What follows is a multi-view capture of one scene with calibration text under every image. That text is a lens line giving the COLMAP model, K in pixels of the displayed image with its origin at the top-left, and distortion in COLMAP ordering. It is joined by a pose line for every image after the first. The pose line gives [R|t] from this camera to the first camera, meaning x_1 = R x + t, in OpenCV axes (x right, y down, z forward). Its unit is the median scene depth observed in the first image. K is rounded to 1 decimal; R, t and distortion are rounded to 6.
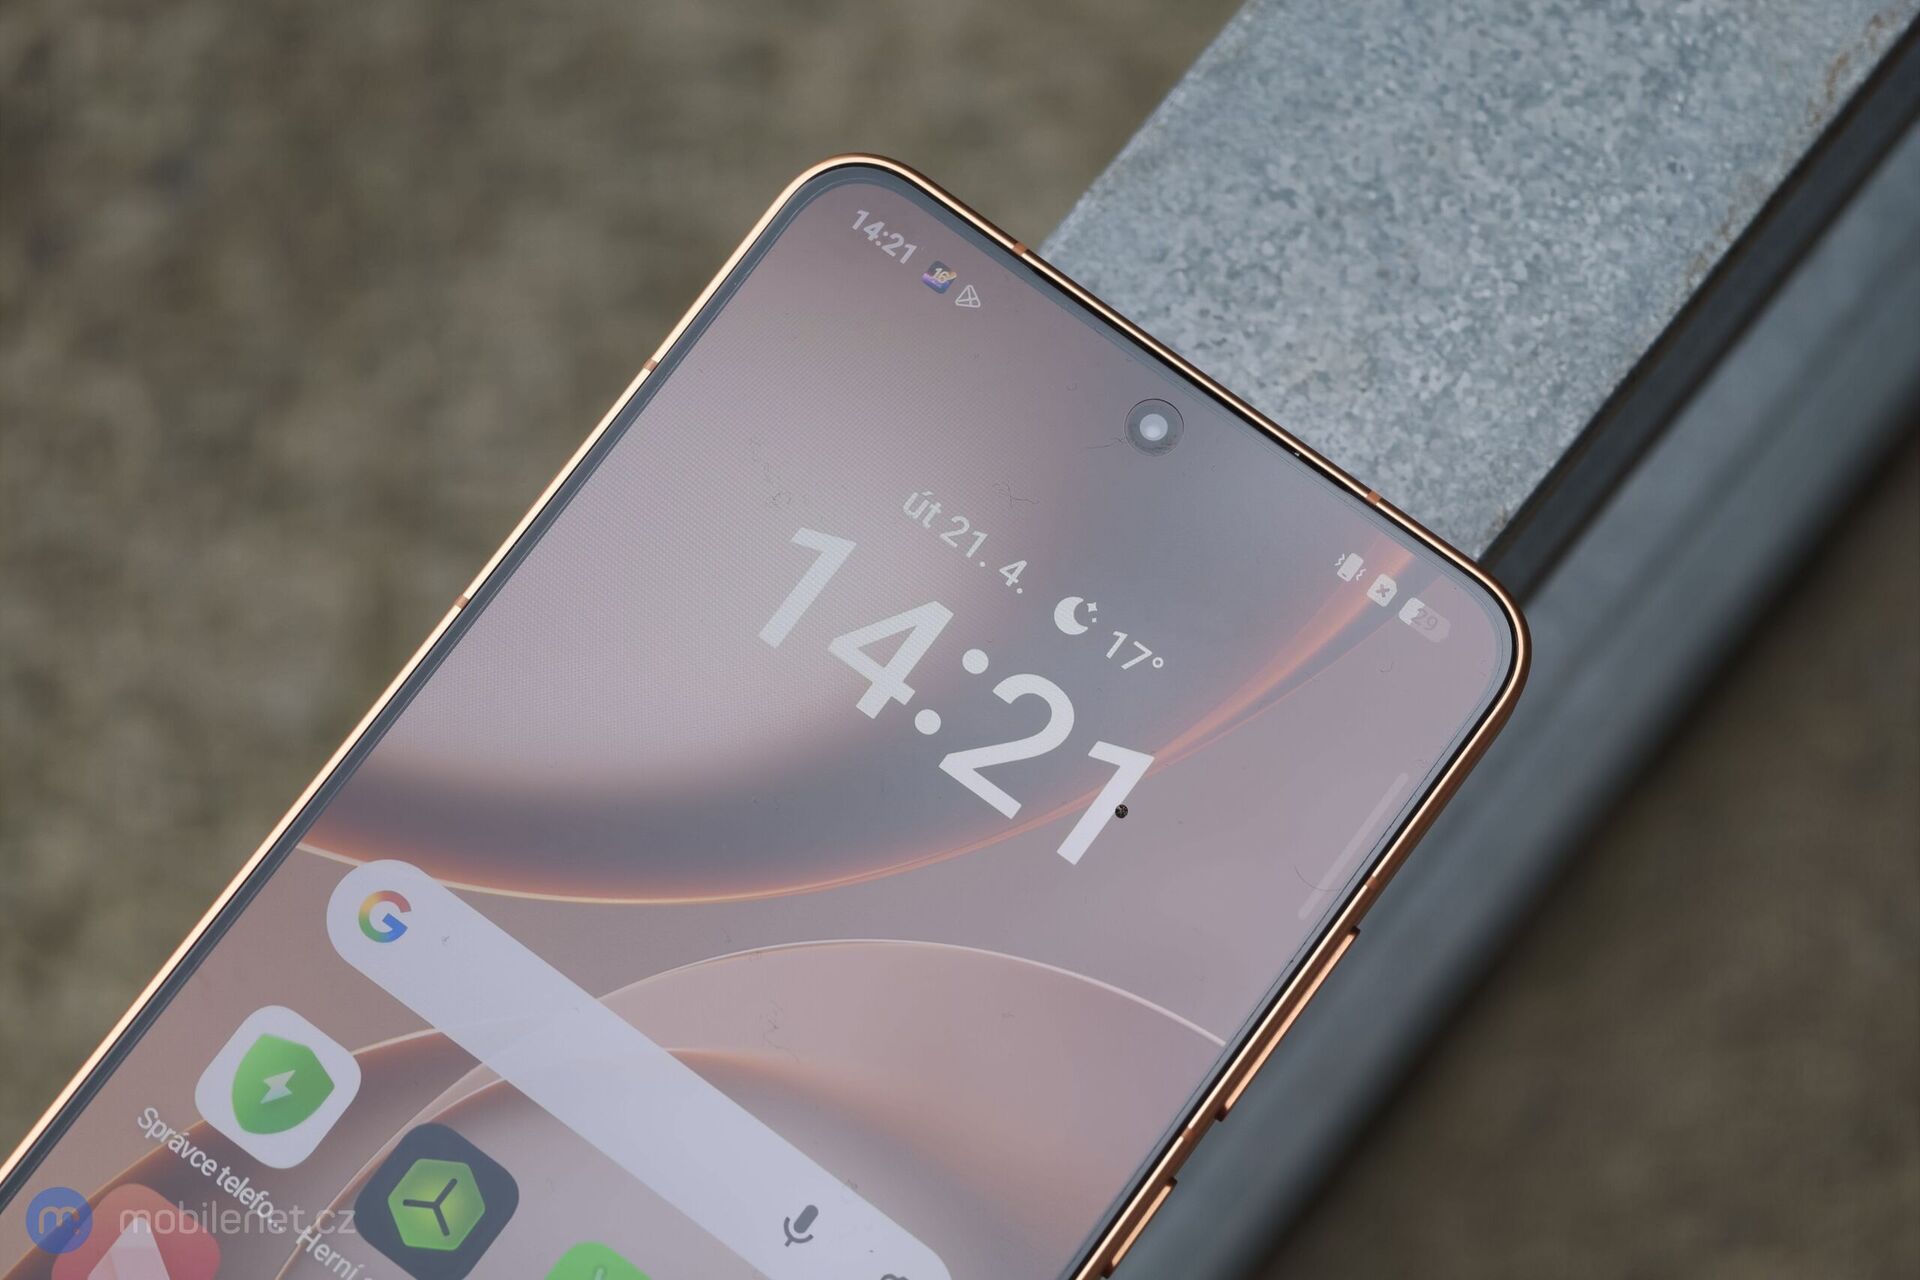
lens RADIAL K [[4756.2, 0, 925.1], [0, 4756.2, 705.3], [0, 0, 1]] dist [0.703718, -6.097624]
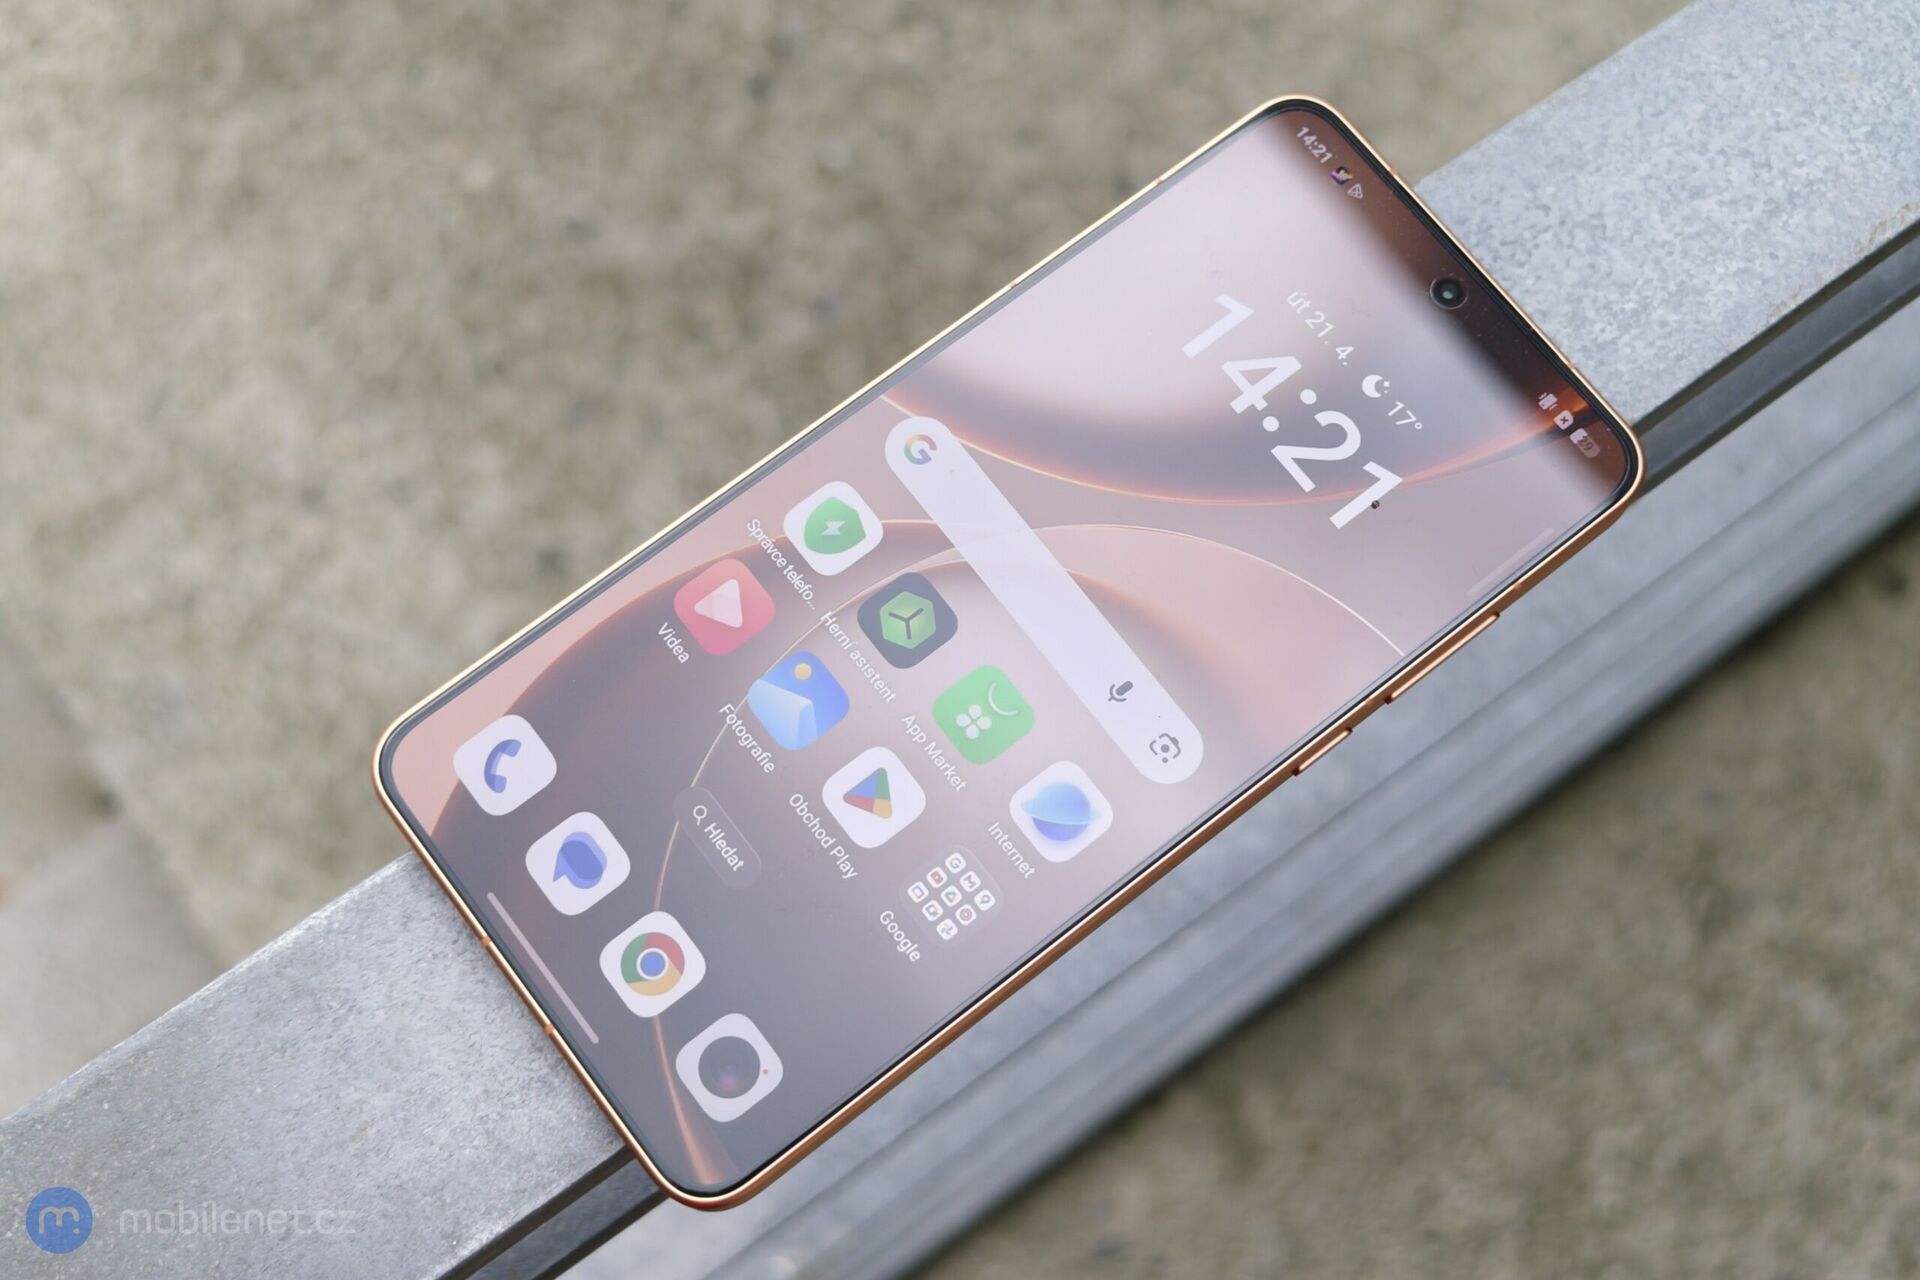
lens RADIAL K [[2481.1, 0, 959.1], [0, 2481.1, 593.2], [0, 0, 1]] dist [0.052166, -0.439214]
pose [[0.963782, 0.257420, -0.069709, -0.025835], [-0.261805, 0.963038, -0.063369, 0.129895], [0.050820, 0.079324, 0.995553, 0.148731]]
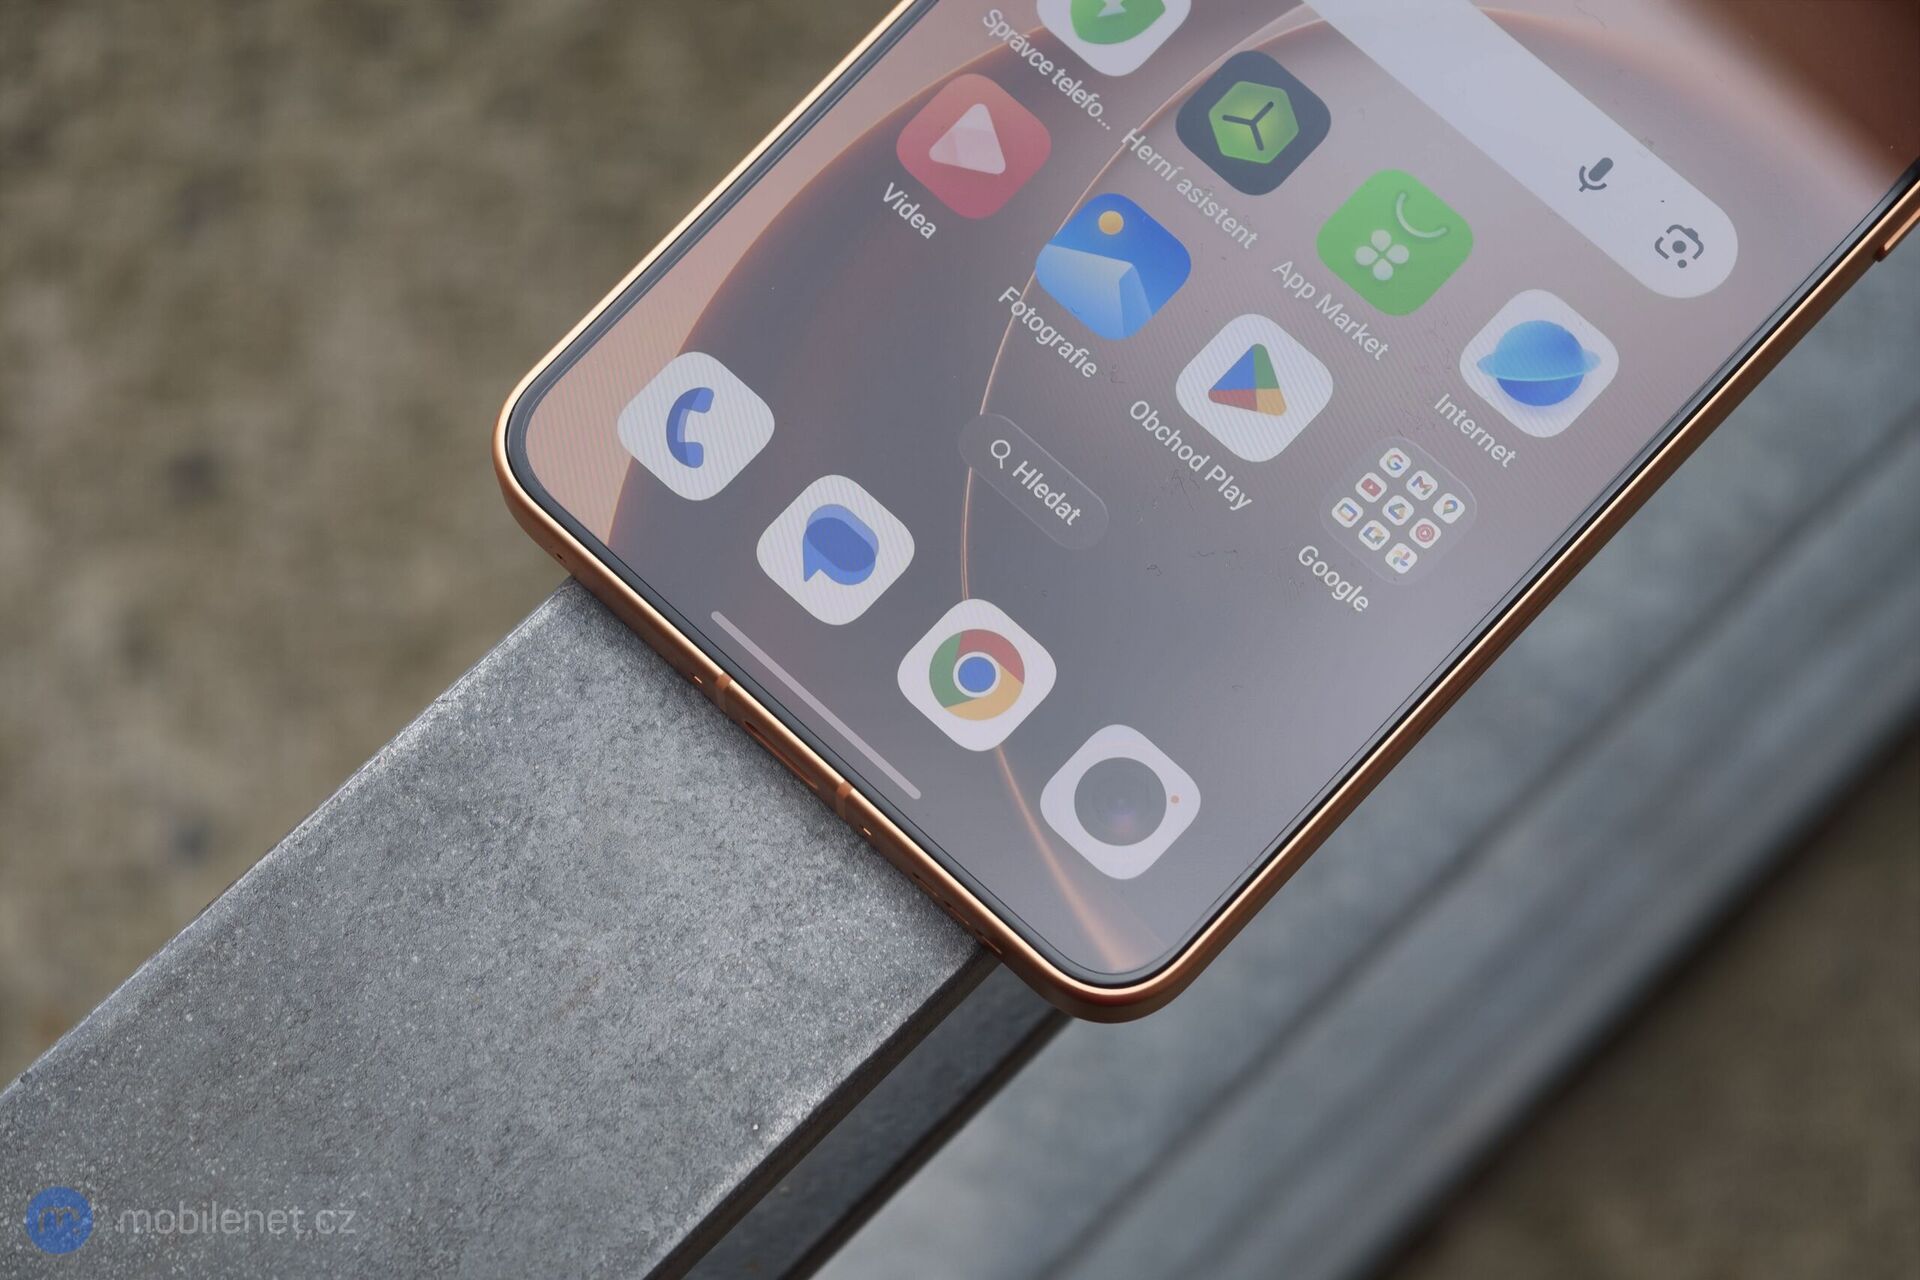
lens RADIAL K [[4756.2, 0, 925.1], [0, 4756.2, 705.3], [0, 0, 1]] dist [0.703718, -6.097624]
pose [[0.994113, 0.105253, -0.025702, -0.120132], [-0.106396, 0.993161, -0.048077, 0.263120], [0.020466, 0.050528, 0.998513, -0.052991]]
